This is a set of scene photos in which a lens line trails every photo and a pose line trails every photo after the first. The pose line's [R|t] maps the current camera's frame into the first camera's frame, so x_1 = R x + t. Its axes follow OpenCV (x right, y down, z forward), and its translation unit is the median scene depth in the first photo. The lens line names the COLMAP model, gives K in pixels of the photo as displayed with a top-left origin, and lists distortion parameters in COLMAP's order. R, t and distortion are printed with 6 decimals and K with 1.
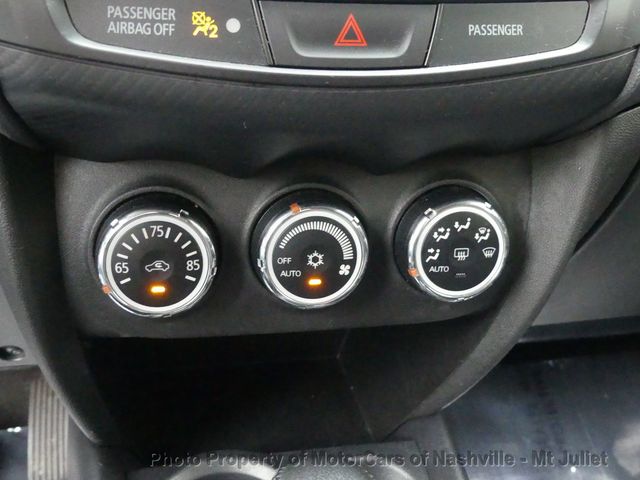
lens RADIAL K [[730.8, 0, 318.2], [0, 730.8, 238.8], [0, 0, 1]] dist [-0.004384, 0.000000]
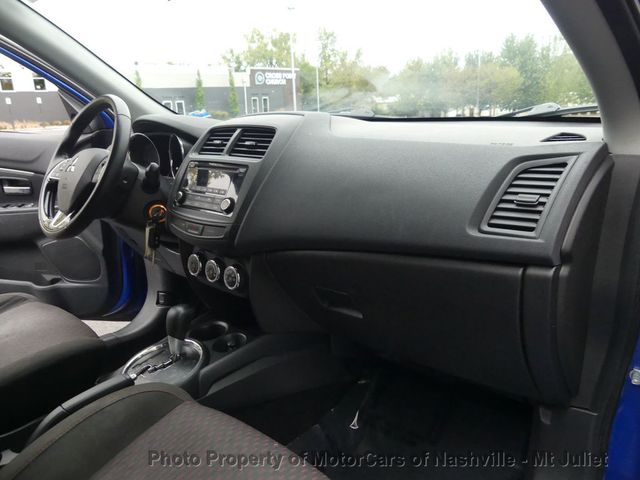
lens RADIAL K [[486.7, 0, 318.8], [0, 486.7, 238.9], [0, 0, 1]] dist [-0.009622, 0.016491]
pose [[0.575041, 0.148980, -0.804446, 2.986032], [-0.280931, 0.959449, -0.023131, -0.306928], [0.768379, 0.239295, 0.593576, -0.425243]]
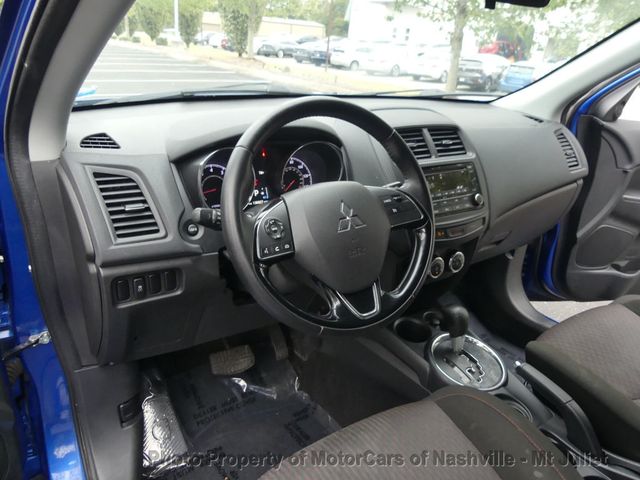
lens RADIAL K [[486.7, 0, 319.3], [0, 486.7, 253.3], [0, 0, 1]] dist [-0.009622, 0.016491]
pose [[0.922341, -0.140809, 0.359805, -1.975136], [0.130061, 0.990032, 0.054040, -0.371580], [-0.363828, -0.003047, 0.931461, -1.889618]]
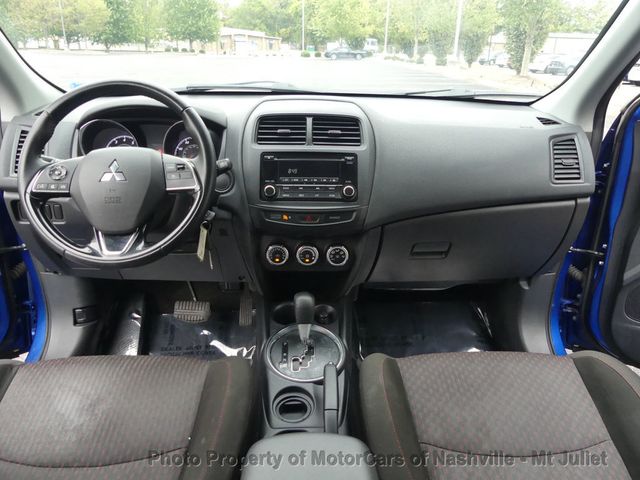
lens RADIAL K [[486.7, 0, 316.3], [0, 486.7, 239.8], [0, 0, 1]] dist [-0.009622, 0.016491]
pose [[0.984186, 0.044090, -0.171564, 0.643393], [-0.050061, 0.998276, -0.030633, 0.017444], [0.169918, 0.038737, 0.984697, -2.382424]]
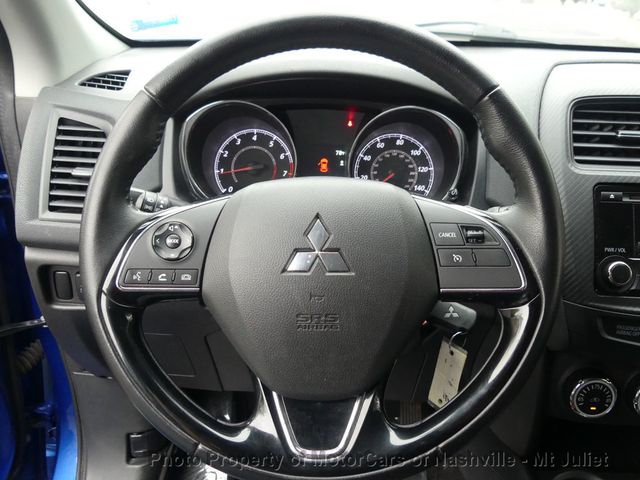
lens RADIAL K [[602.4, 0, 318.4], [0, 602.4, 236.1], [0, 0, 1]] dist [-0.007861, 0.000000]
pose [[0.974133, 0.077224, -0.212371, -0.718737], [-0.079077, 0.996868, -0.000234, -0.429316], [0.211688, 0.017021, 0.977189, -1.181357]]
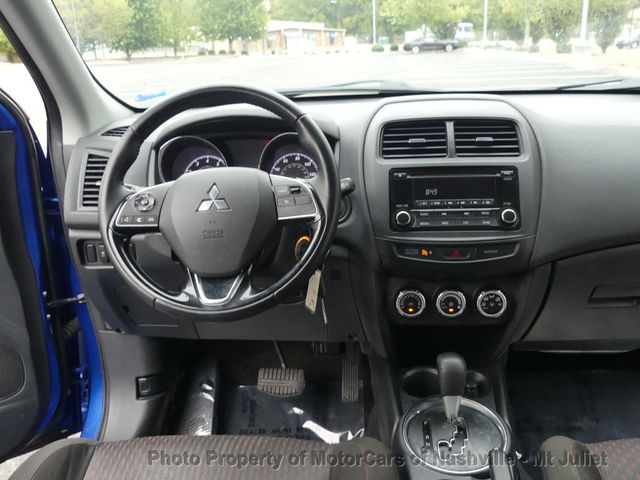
lens RADIAL K [[652.8, 0, 315.0], [0, 652.8, 248.2], [0, 0, 1]] dist [-0.021634, 0.000000]
pose [[0.956731, 0.010830, -0.290773, 0.307309], [-0.039846, 0.994769, -0.094054, 0.086843], [0.288233, 0.101570, 0.952158, -2.523289]]
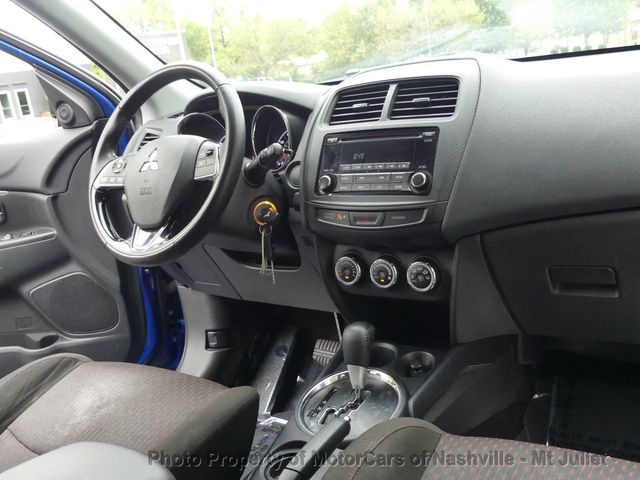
lens RADIAL K [[663.8, 0, 319.0], [0, 663.8, 239.6], [0, 0, 1]] dist [-0.007198, 0.000000]
pose [[0.685172, 0.046489, -0.726896, 2.212275], [-0.140853, 0.987581, -0.069607, 0.134354], [0.714633, 0.150078, 0.683211, -1.551458]]
